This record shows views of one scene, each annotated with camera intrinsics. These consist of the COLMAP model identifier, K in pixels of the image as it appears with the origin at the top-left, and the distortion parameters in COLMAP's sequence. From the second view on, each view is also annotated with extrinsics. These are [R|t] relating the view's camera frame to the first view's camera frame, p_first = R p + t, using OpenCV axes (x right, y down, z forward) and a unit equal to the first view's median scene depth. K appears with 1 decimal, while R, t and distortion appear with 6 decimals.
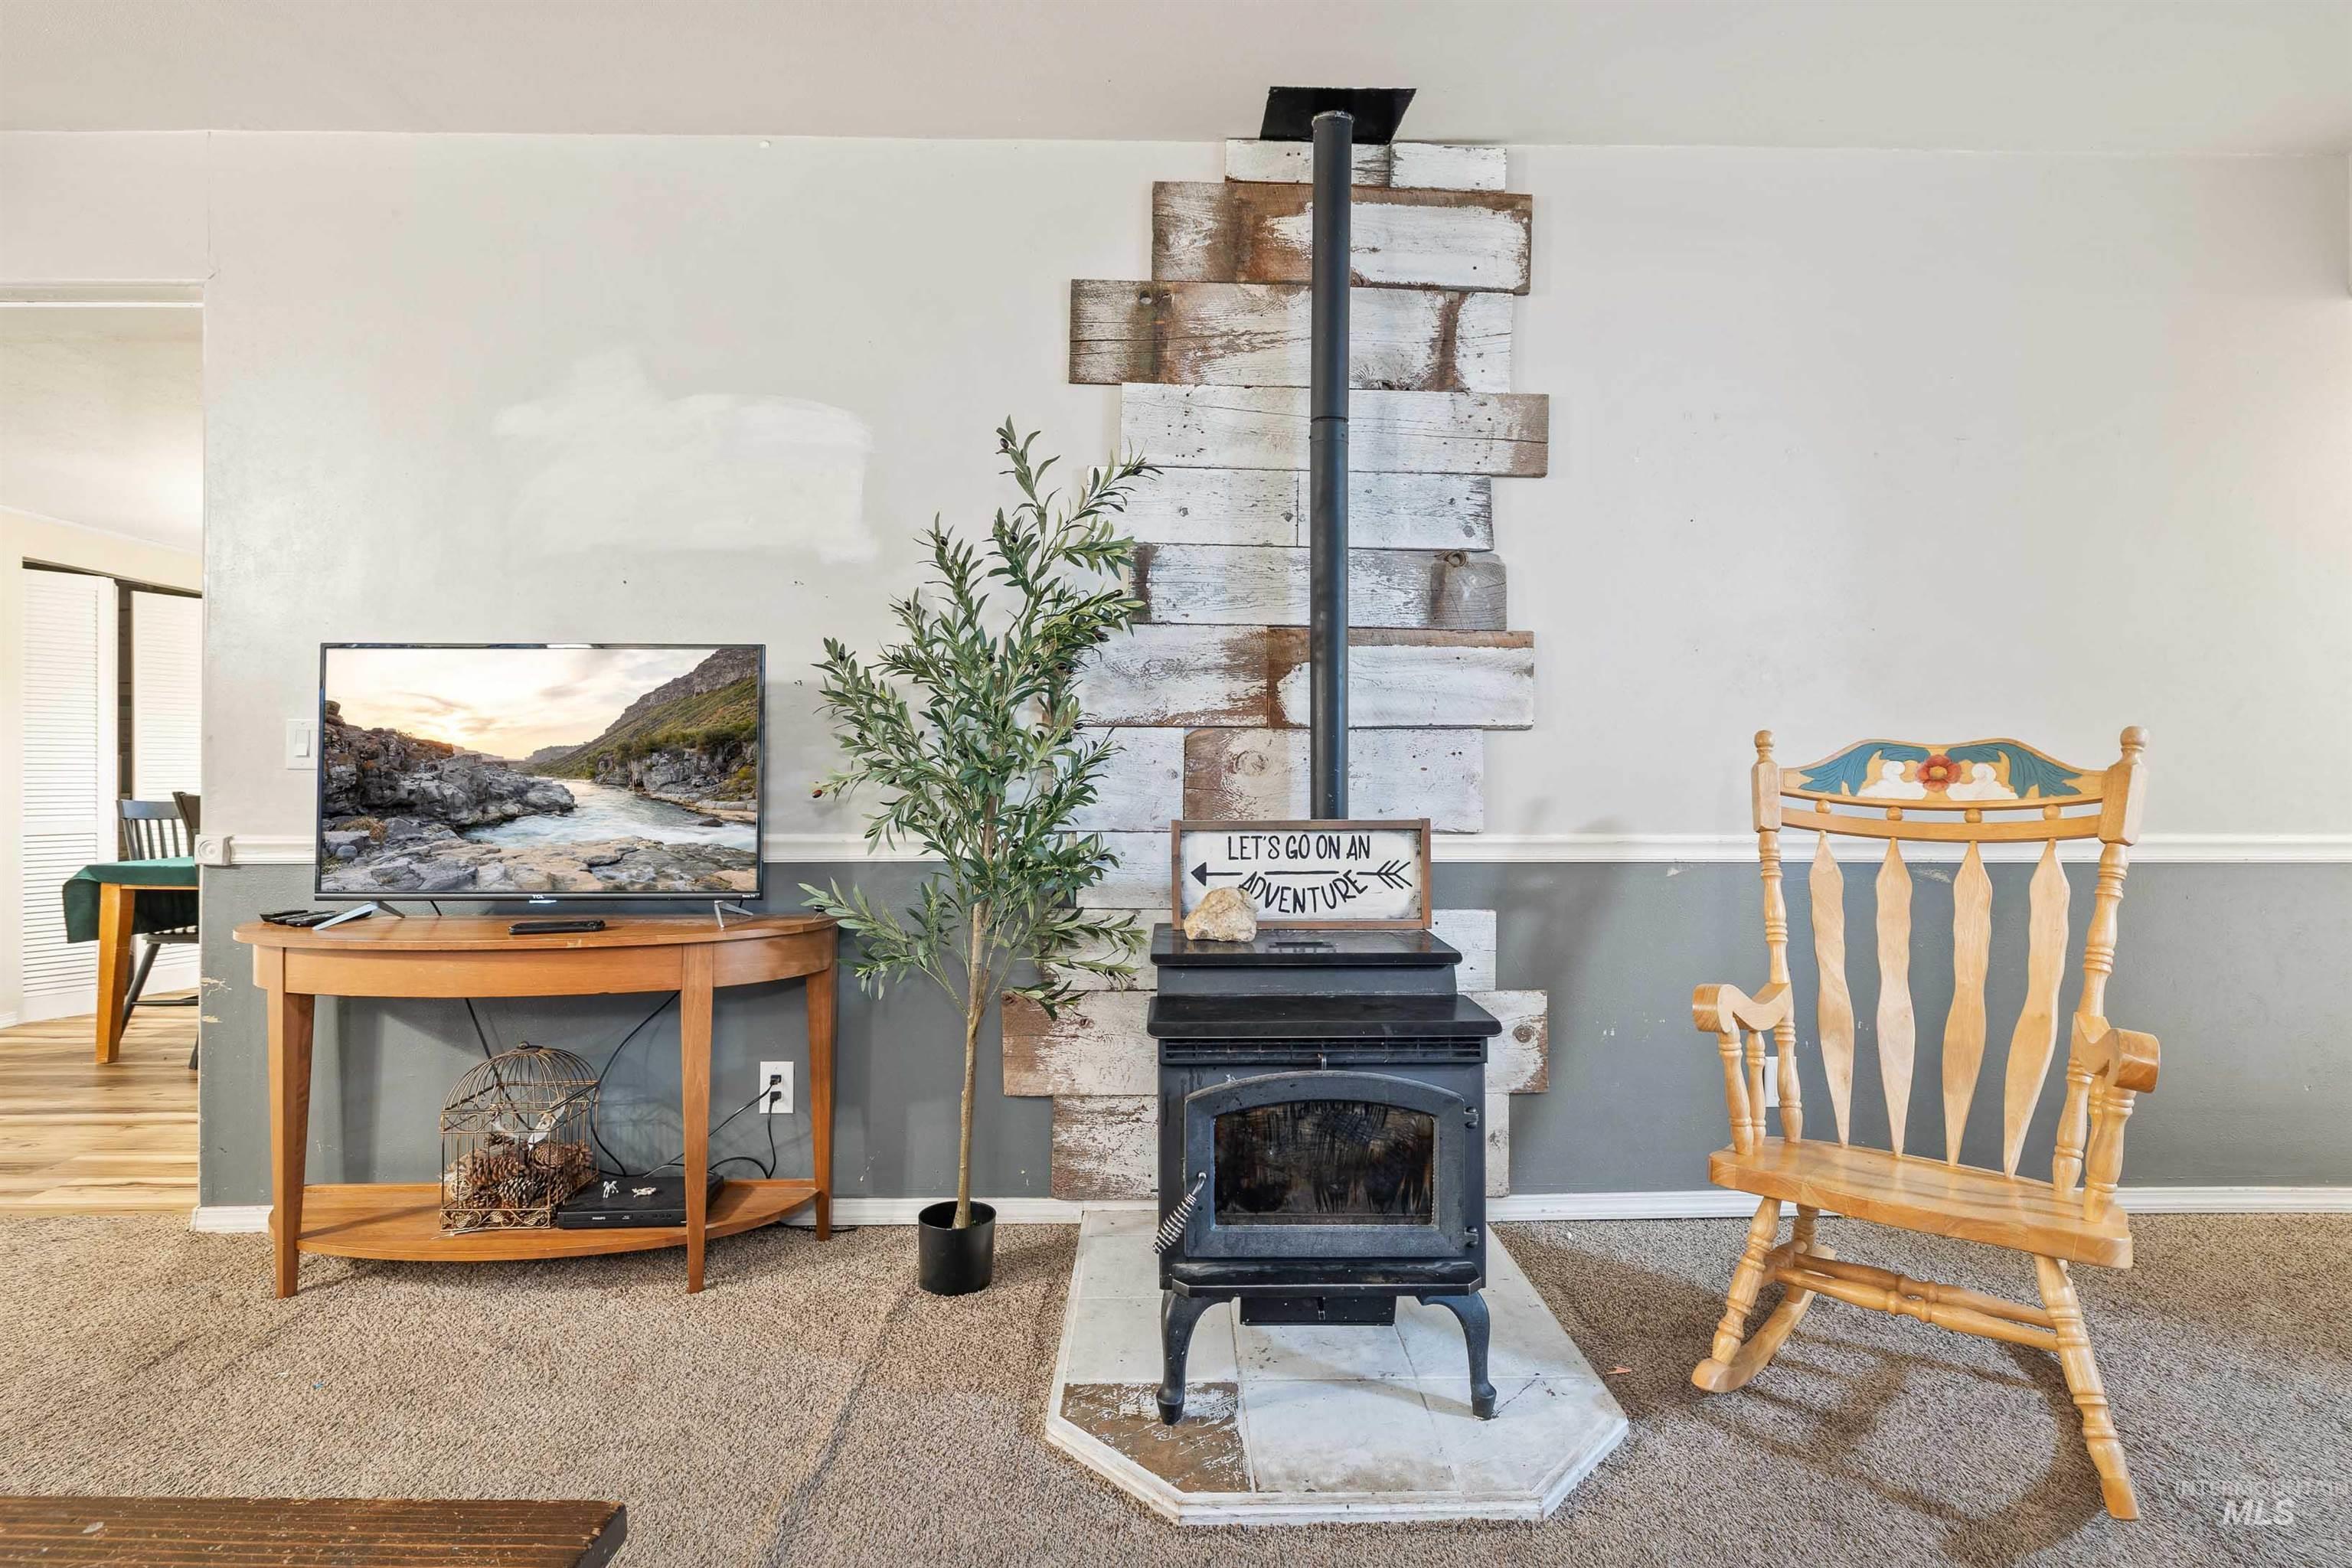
lens RADIAL K [[1108.8, 0, 1176.0], [0, 1108.8, 784.0], [0, 0, 1]] dist [-0.000185, 0.000005]
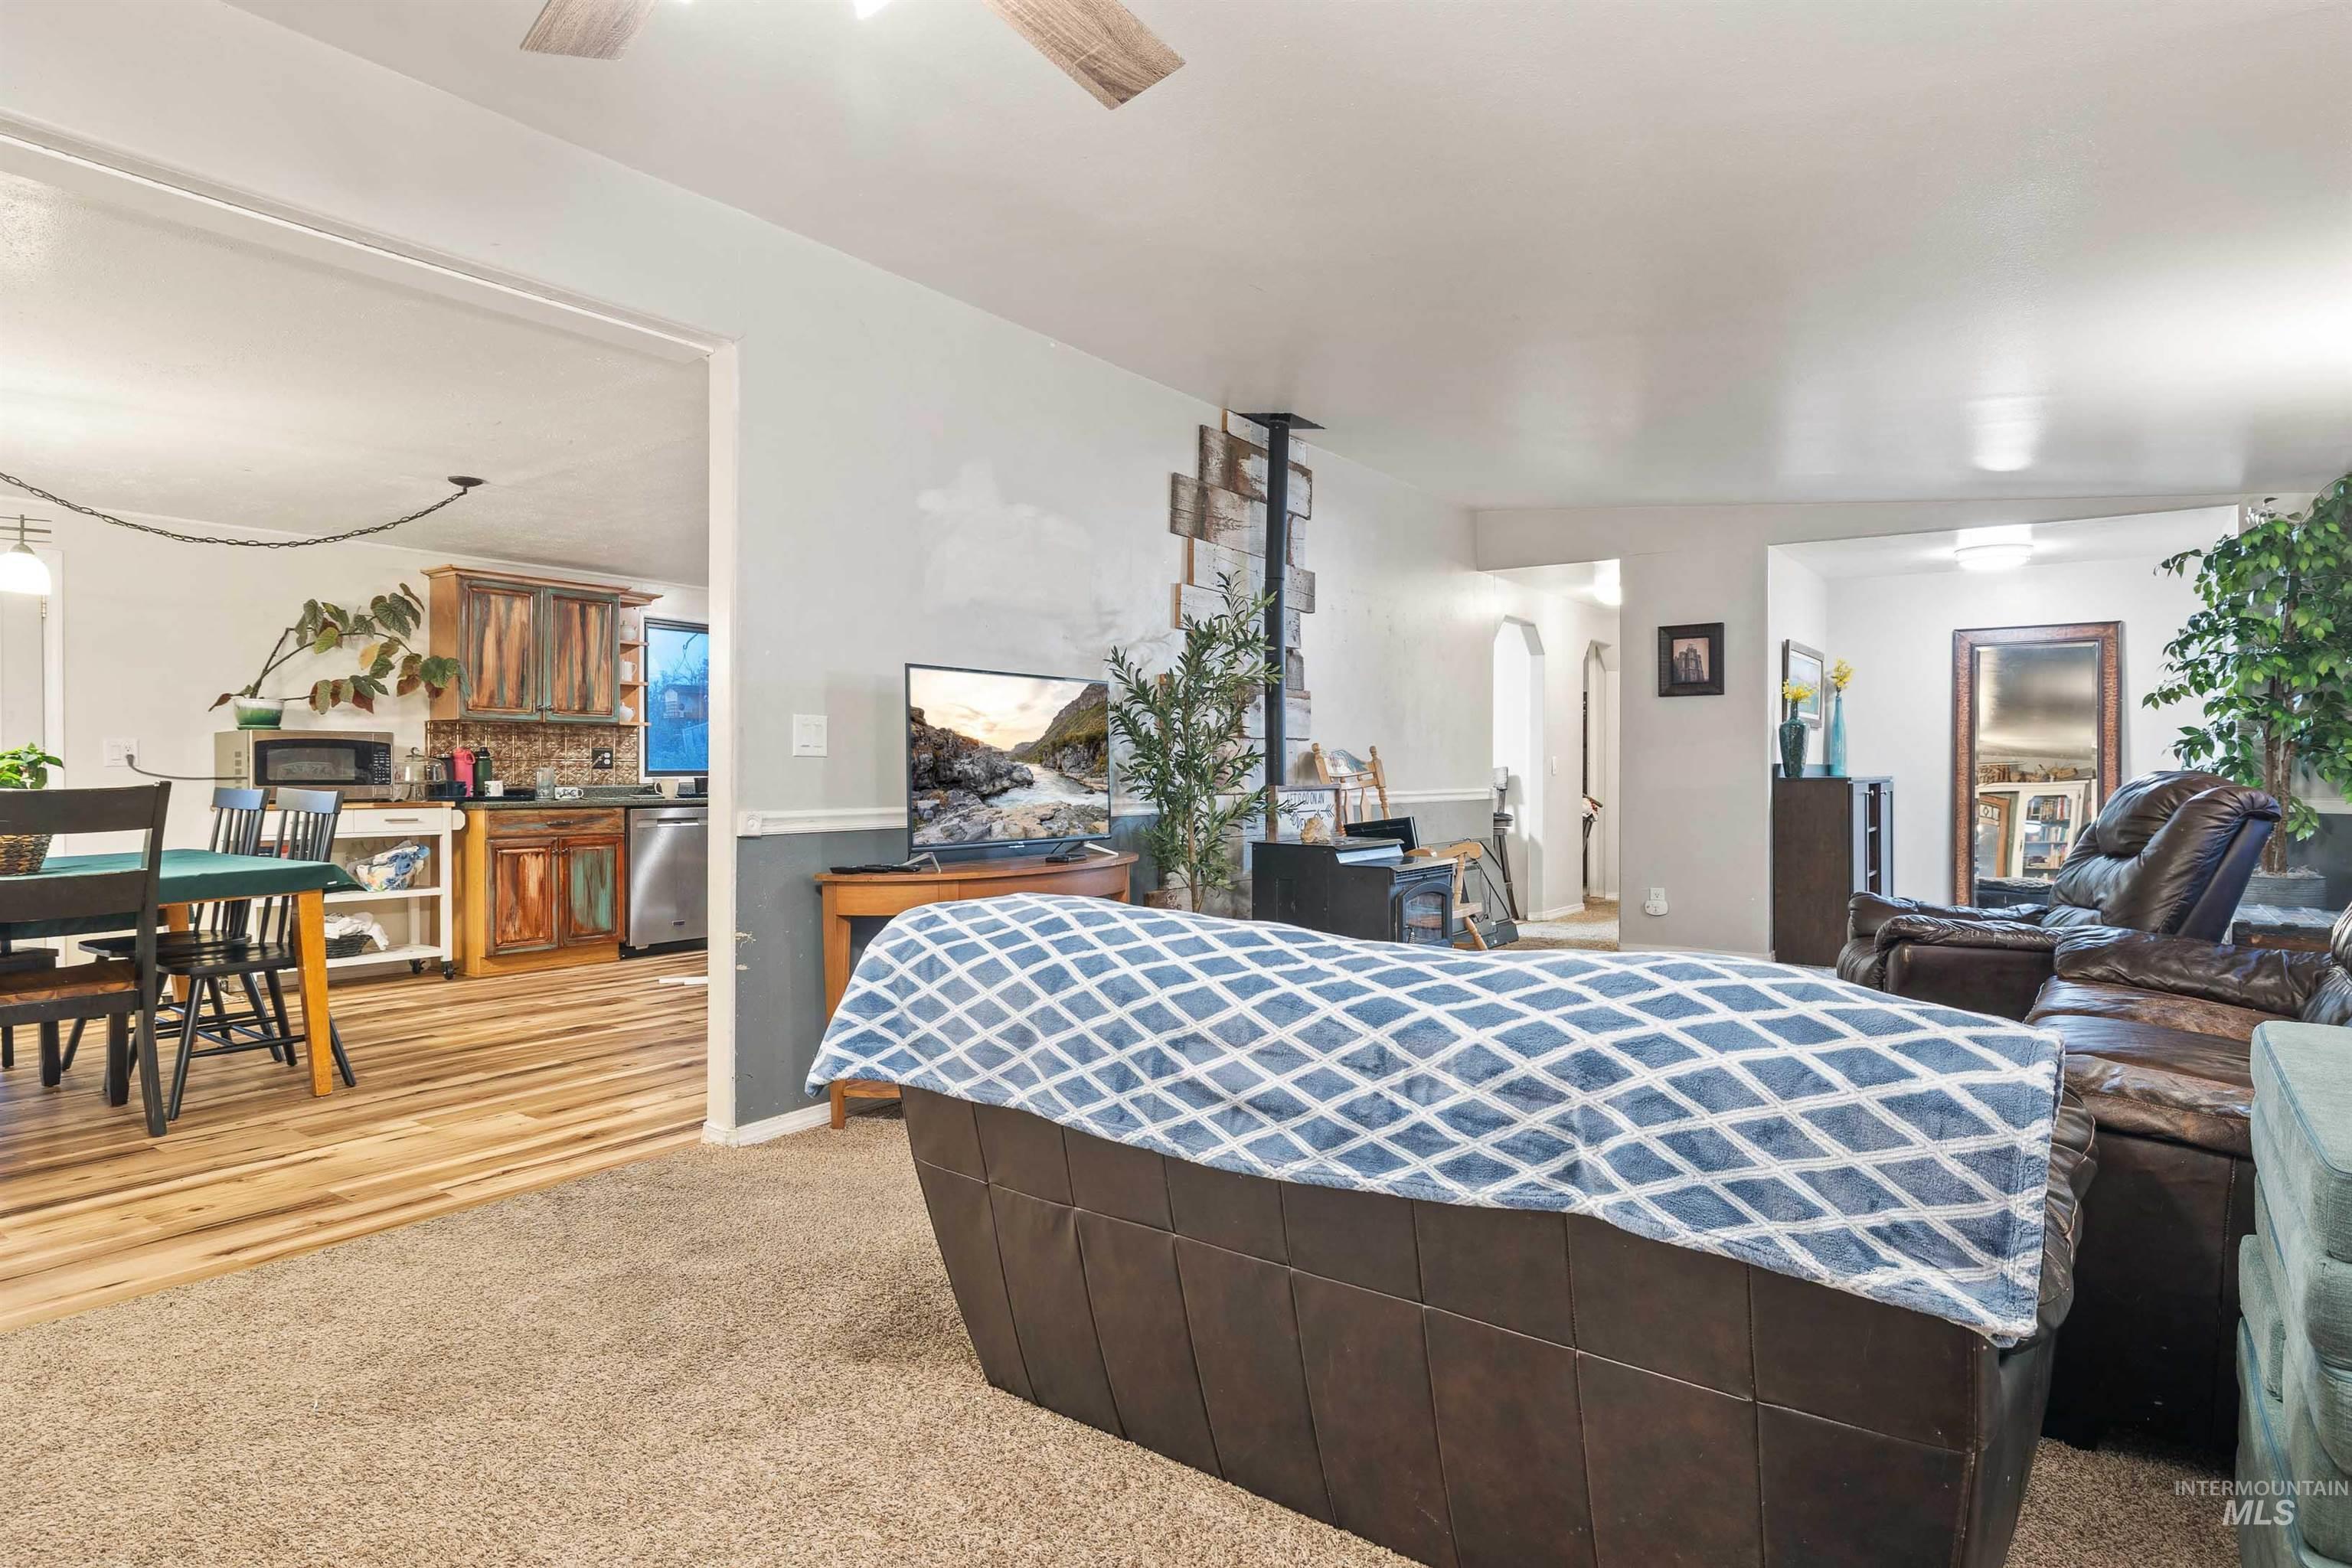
lens RADIAL K [[1337.1, 0, 1176.0], [0, 1337.1, 784.0], [0, 0, 1]] dist [0.116119, 0.000050]
pose [[0.602158, -0.007223, 0.798344, -1.890477], [0.006617, 0.999970, 0.004056, 0.016866], [-0.798349, 0.002840, 0.602188, -0.267219]]
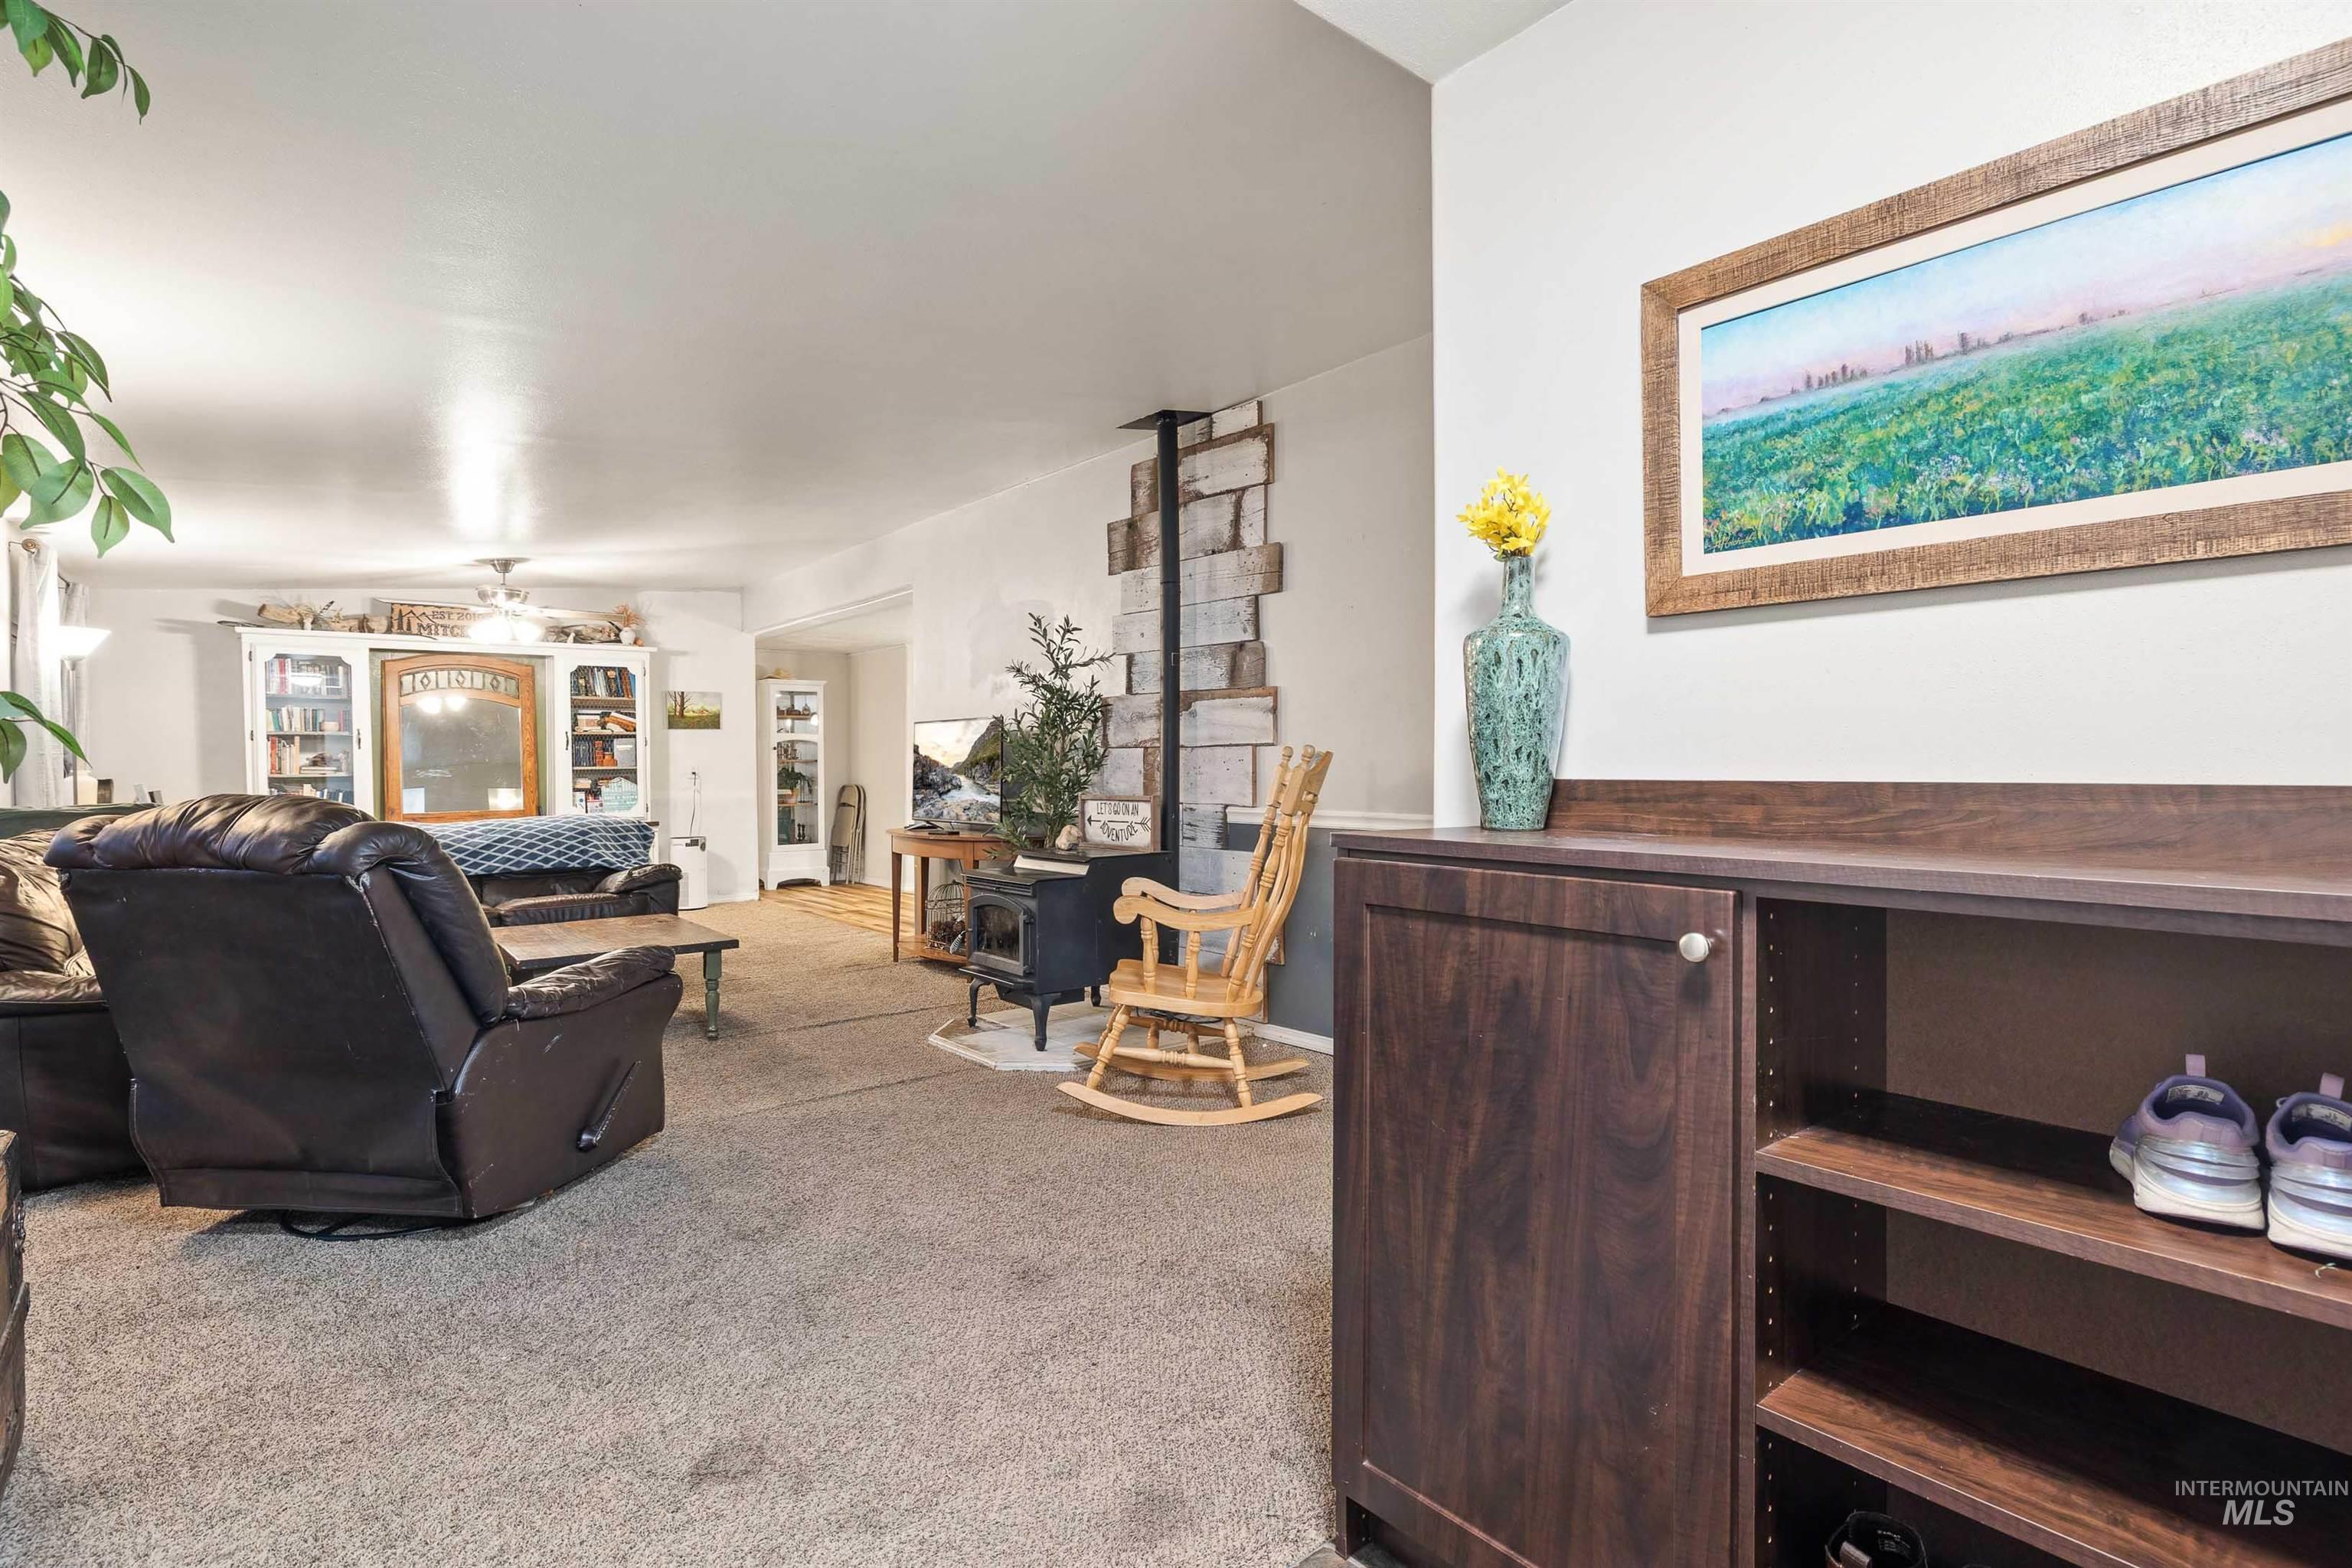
lens RADIAL K [[1108.8, 0, 1176.0], [0, 1108.8, 784.0], [0, 0, 1]] dist [-0.000185, 0.000005]
pose [[0.626634, 0.006869, -0.779283, 1.661488], [0.001273, 0.999951, 0.009837, -0.008044], [0.779312, -0.007156, 0.626595, -0.168427]]
